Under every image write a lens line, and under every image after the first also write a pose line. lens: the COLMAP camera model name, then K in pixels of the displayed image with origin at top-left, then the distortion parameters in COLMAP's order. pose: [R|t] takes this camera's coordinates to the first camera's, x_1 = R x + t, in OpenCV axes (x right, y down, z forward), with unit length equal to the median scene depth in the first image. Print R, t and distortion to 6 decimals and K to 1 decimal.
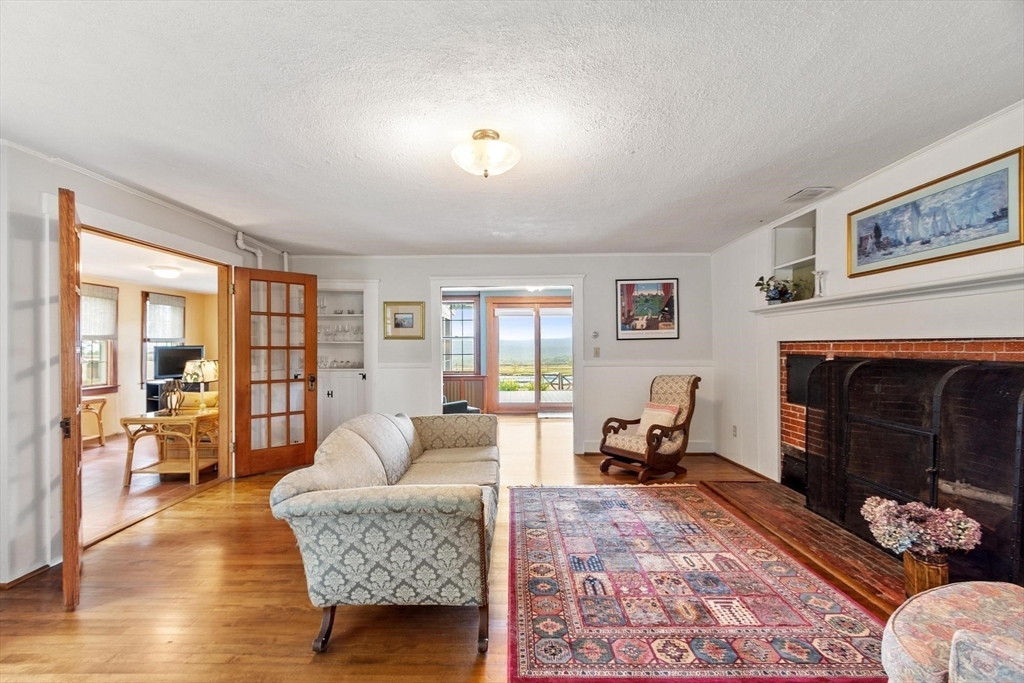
lens RADIAL K [[444.5, 0, 507.4], [0, 444.5, 341.4], [0, 0, 1]] dist [-0.001028, -0.000131]
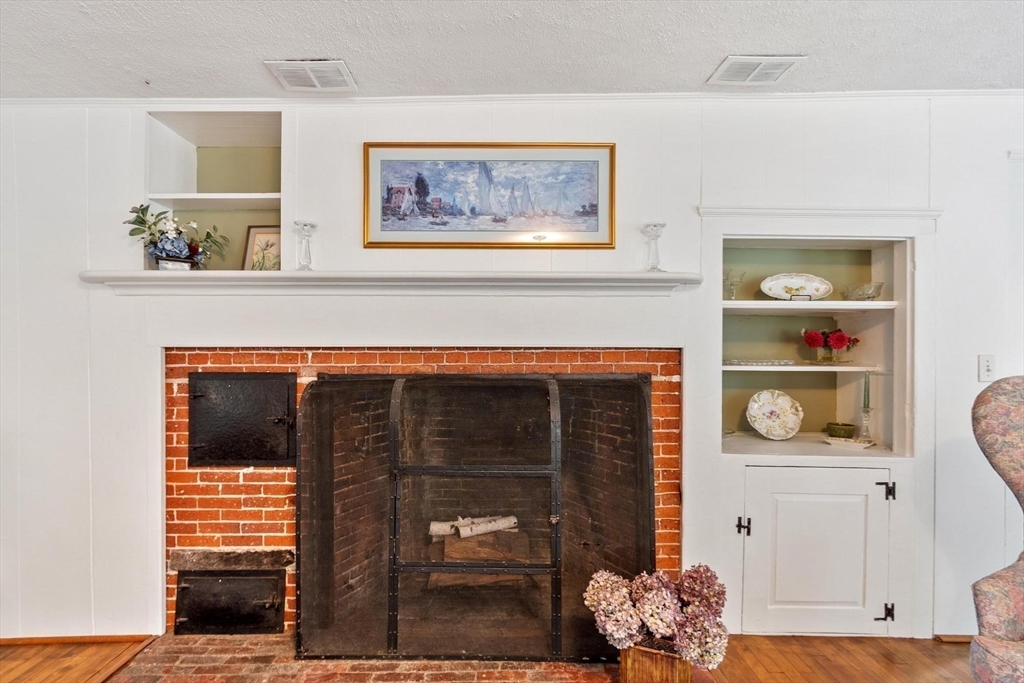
lens RADIAL K [[481.2, 0, 510.9], [0, 481.2, 355.1], [0, 0, 1]] dist [-0.001036, -0.000218]
pose [[-0.008953, 0.000091, 0.999960, 0.099143], [-0.009601, 0.999954, -0.000177, 0.006580], [-0.999914, -0.009602, -0.008952, 0.830030]]
